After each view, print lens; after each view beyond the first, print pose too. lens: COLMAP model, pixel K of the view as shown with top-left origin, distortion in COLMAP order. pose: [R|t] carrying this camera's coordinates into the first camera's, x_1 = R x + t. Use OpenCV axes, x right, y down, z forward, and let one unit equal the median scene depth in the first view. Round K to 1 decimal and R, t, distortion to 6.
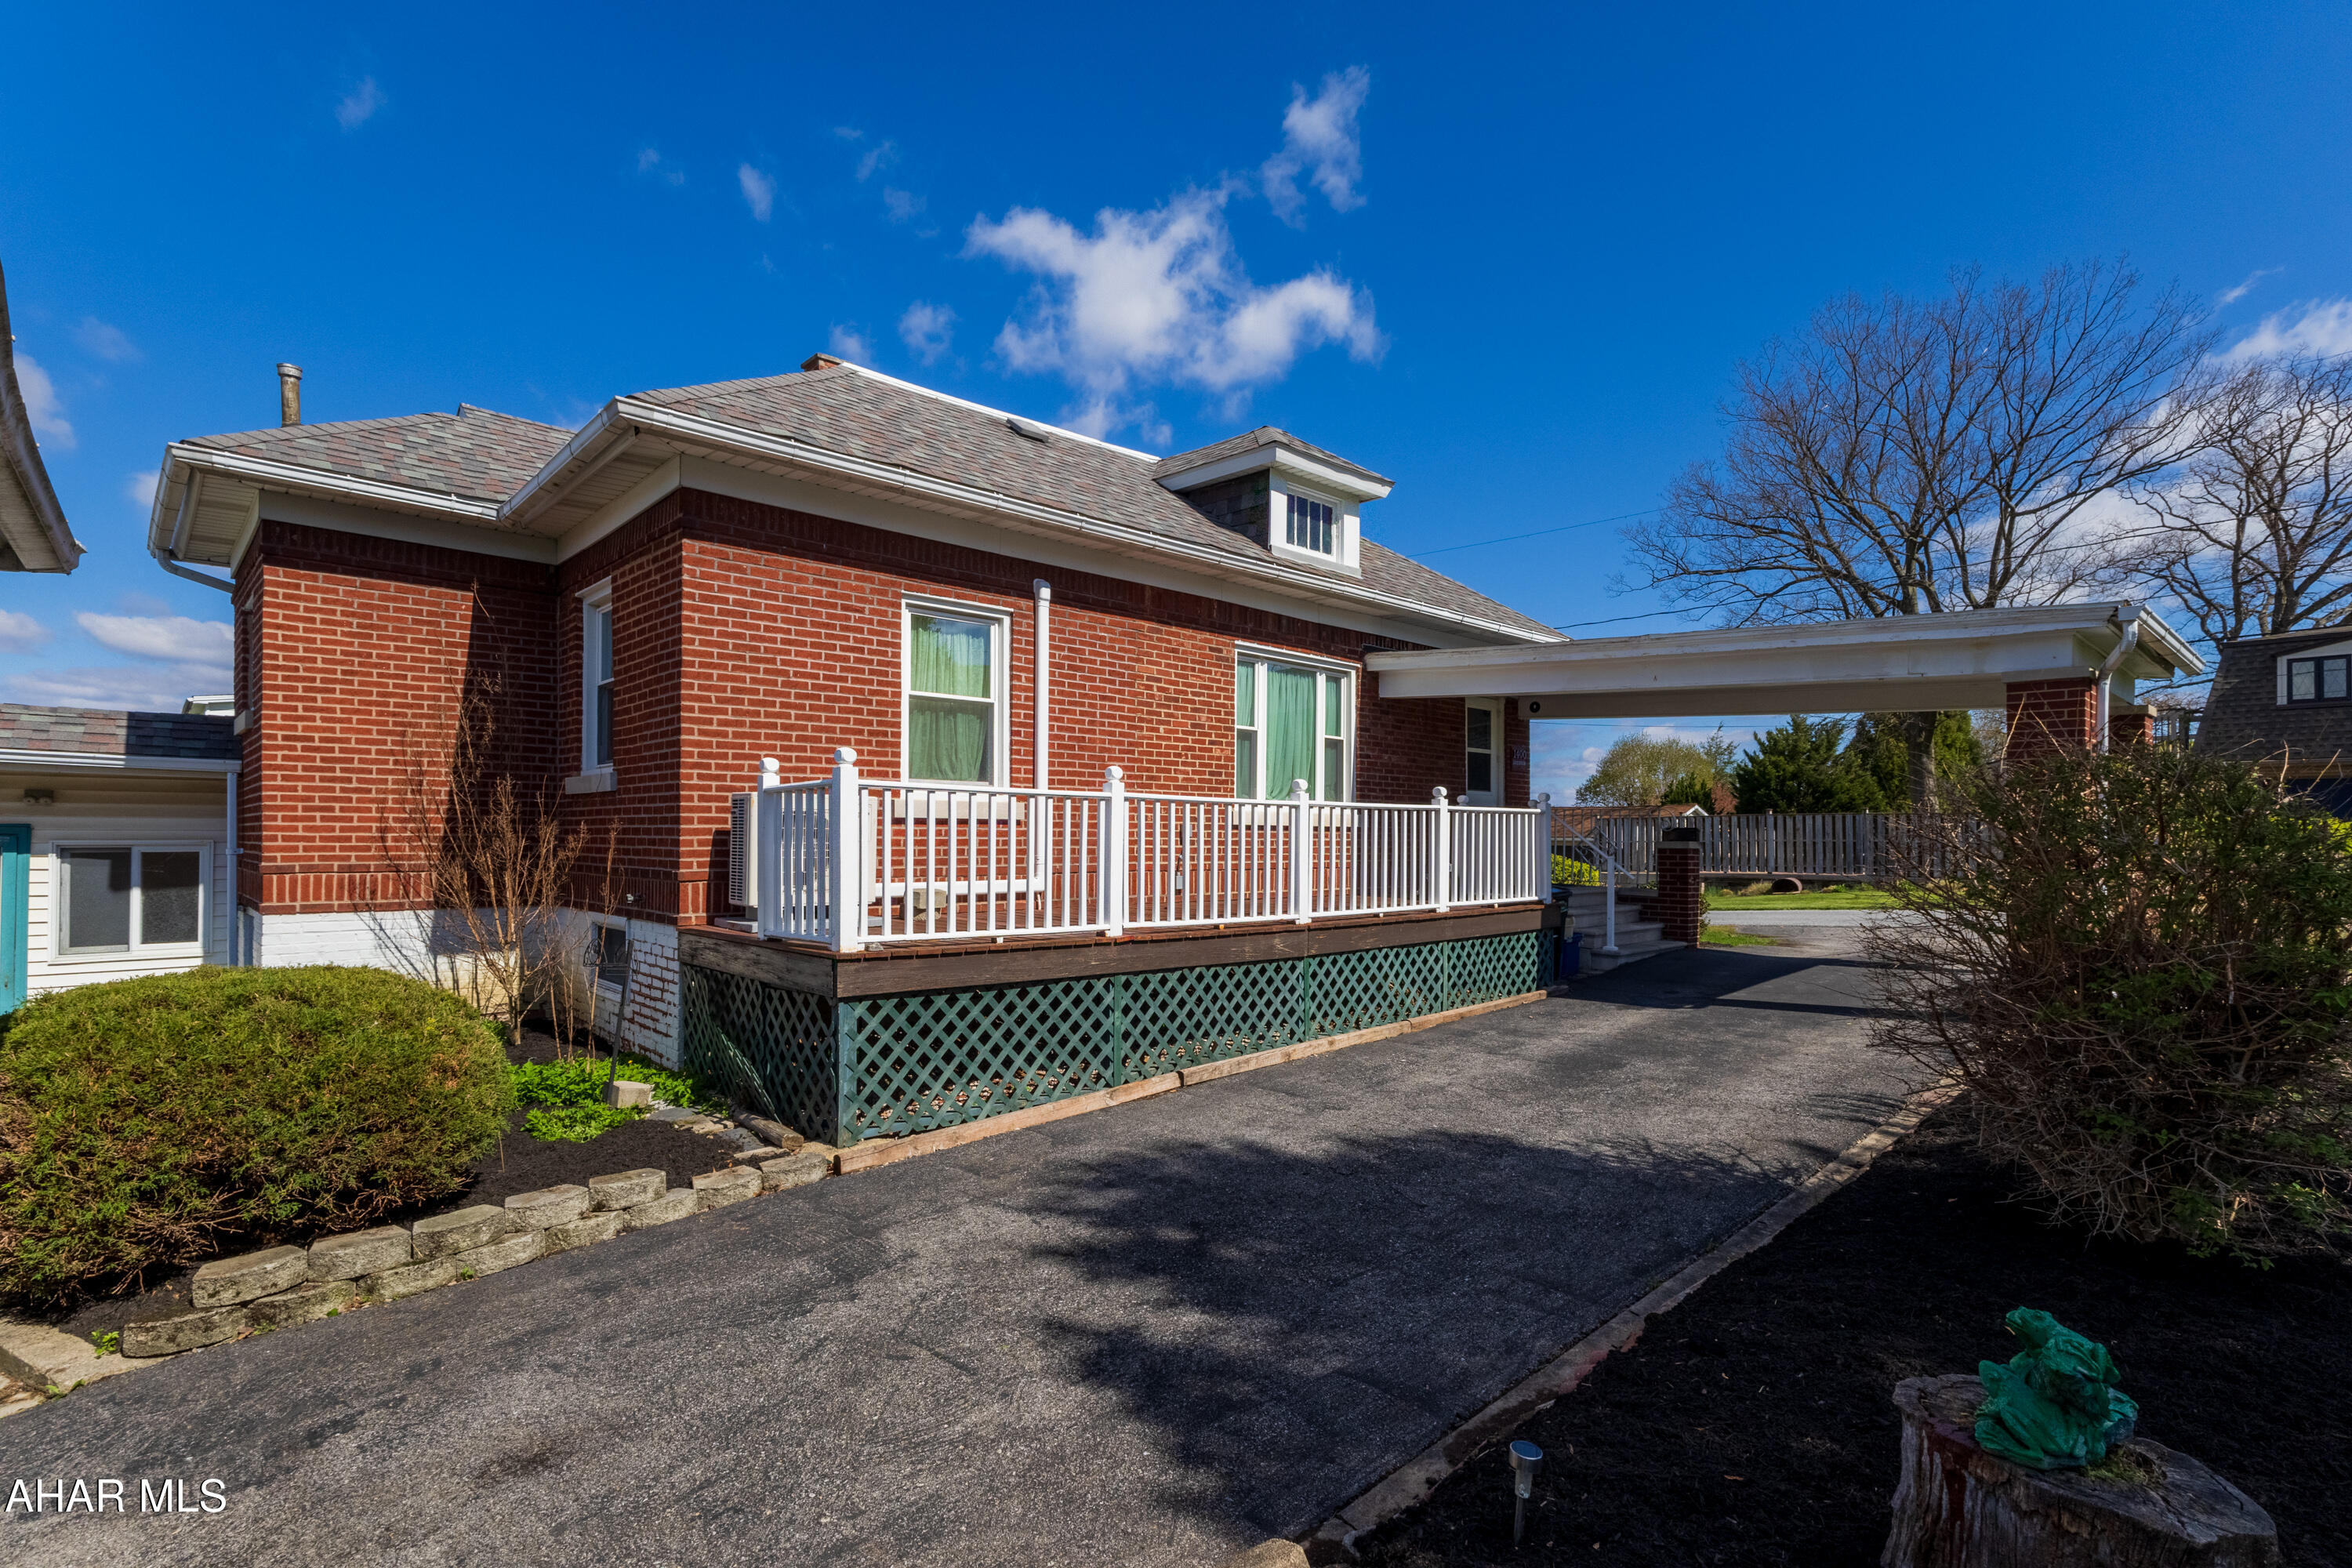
lens RADIAL K [[1079.4, 0, 1176.0], [0, 1079.4, 784.0], [0, 0, 1]] dist [0.002108, 0.000360]
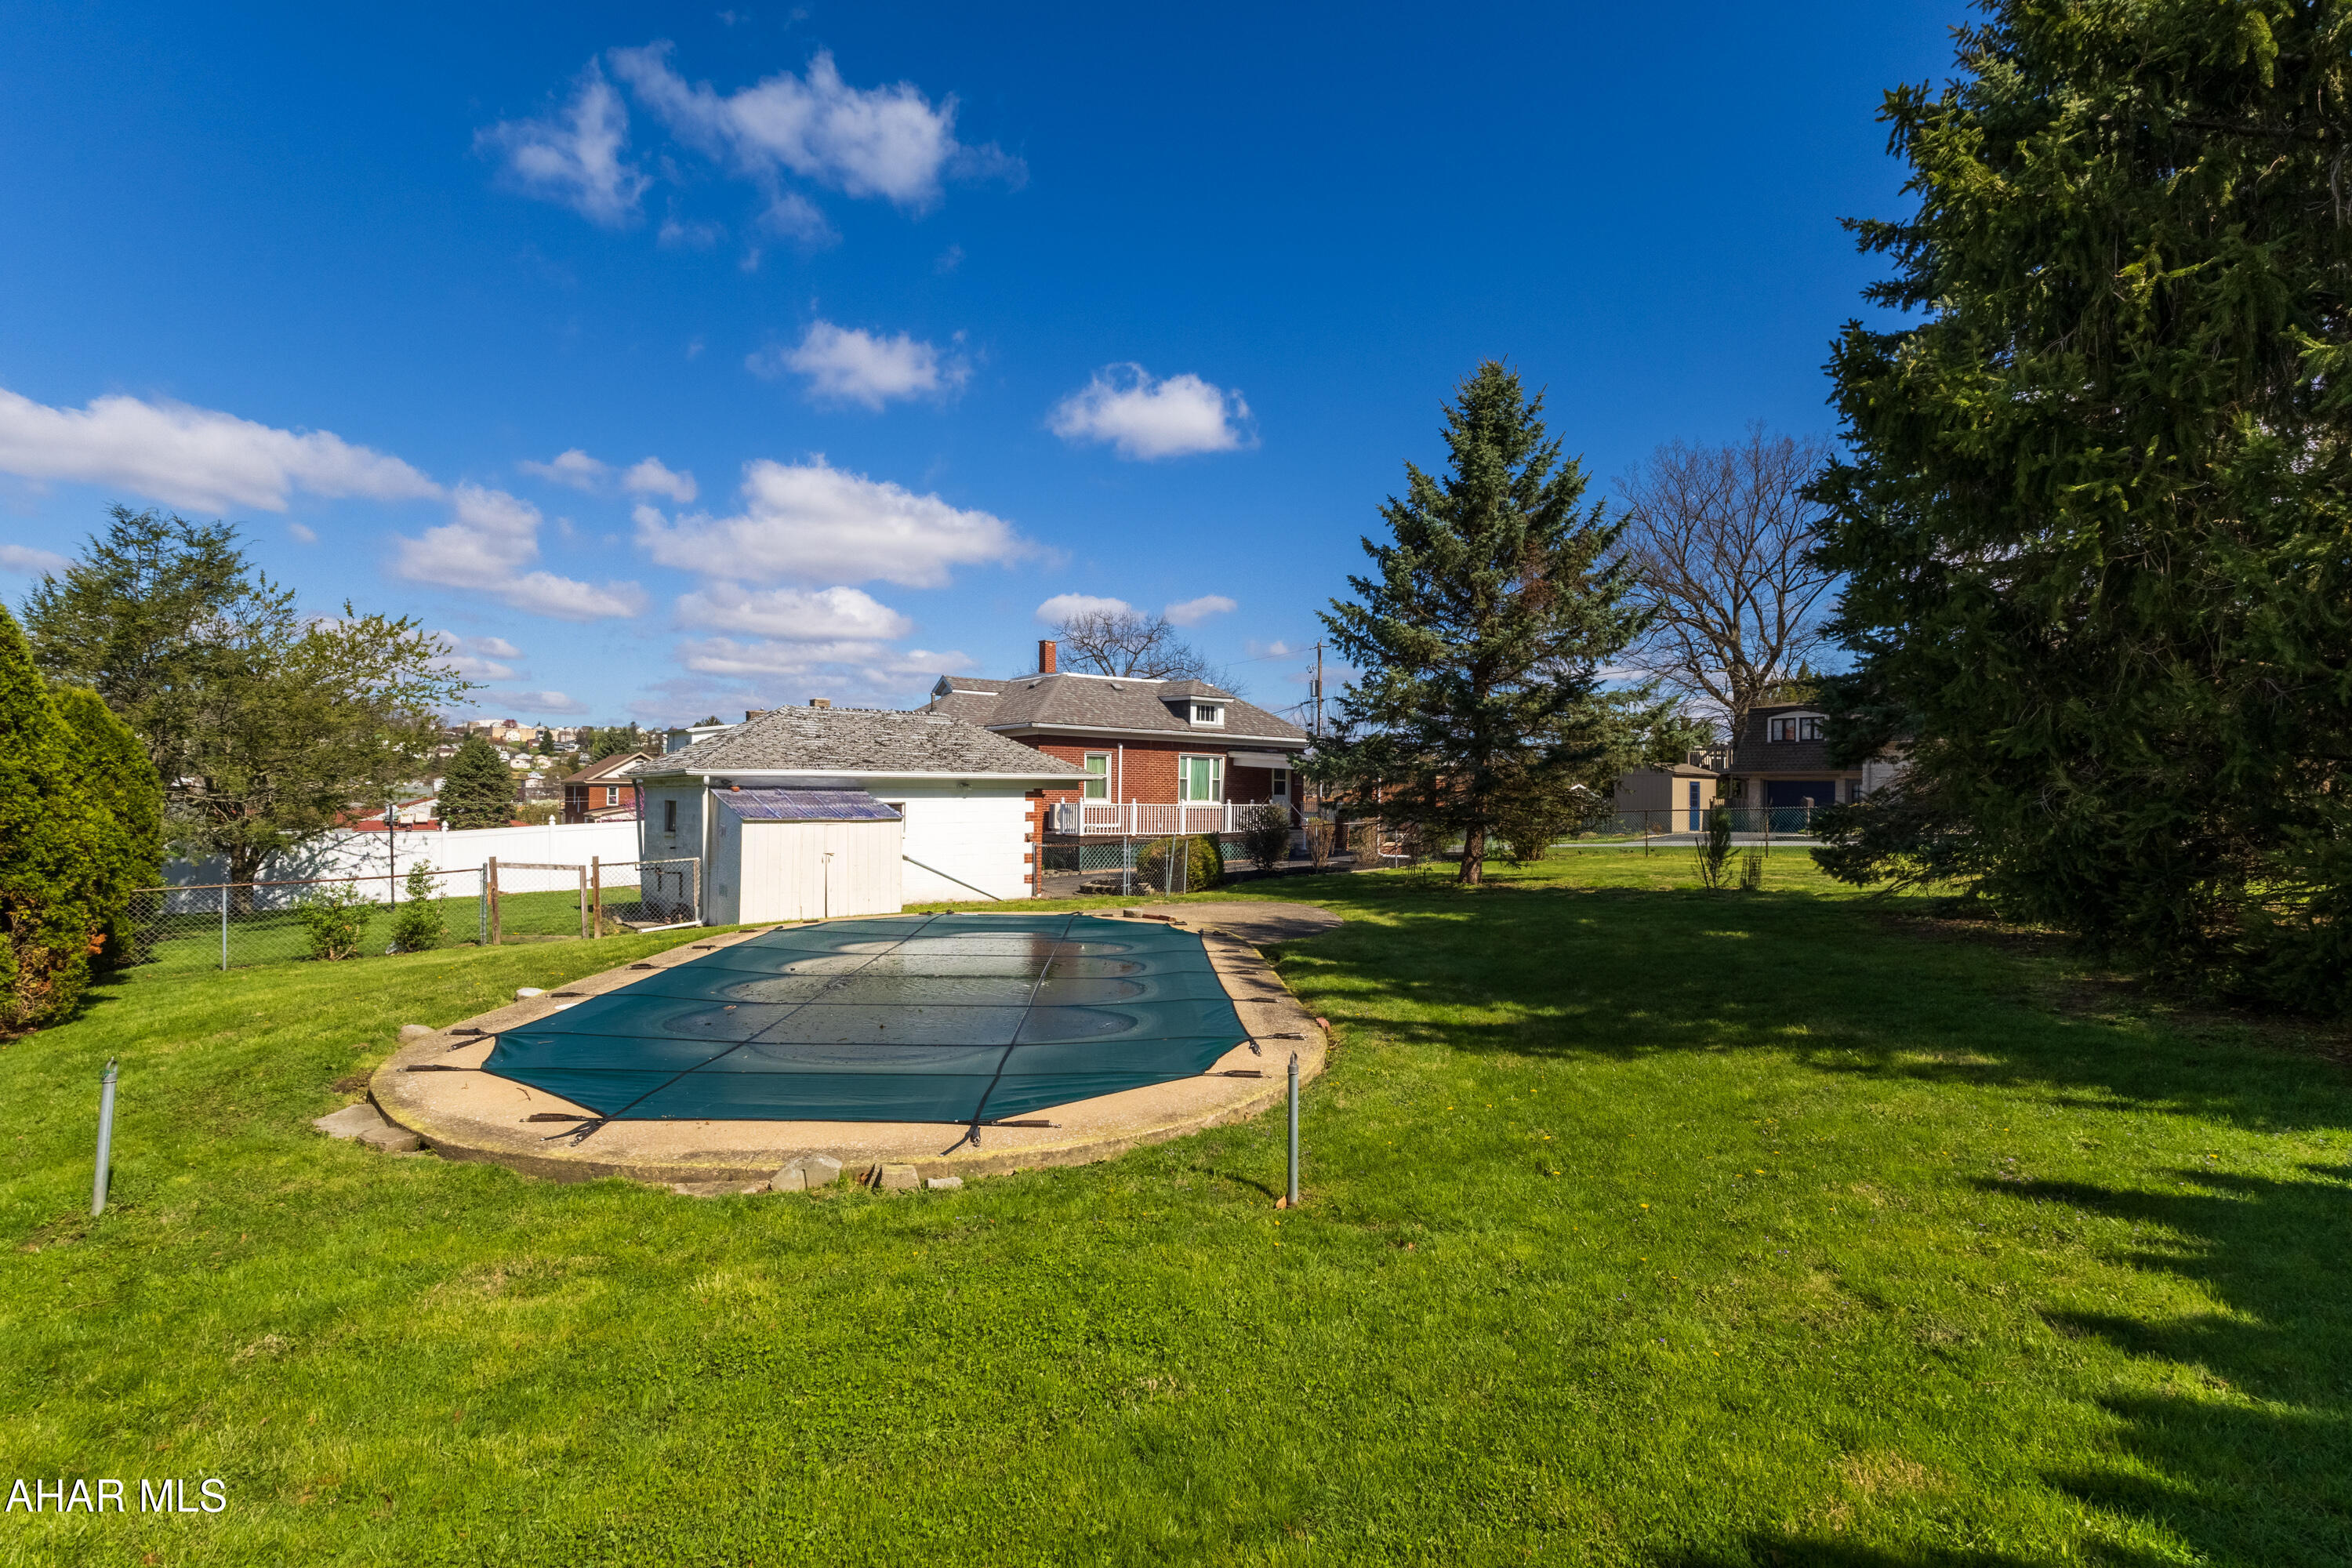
lens RADIAL K [[1079.4, 0, 1176.0], [0, 1079.4, 784.0], [0, 0, 1]] dist [0.002108, 0.000360]
pose [[0.996840, 0.004804, -0.079294, 0.299691], [-0.001846, 0.999301, 0.037339, -0.156483], [0.079418, -0.037074, 0.996152, -2.210711]]
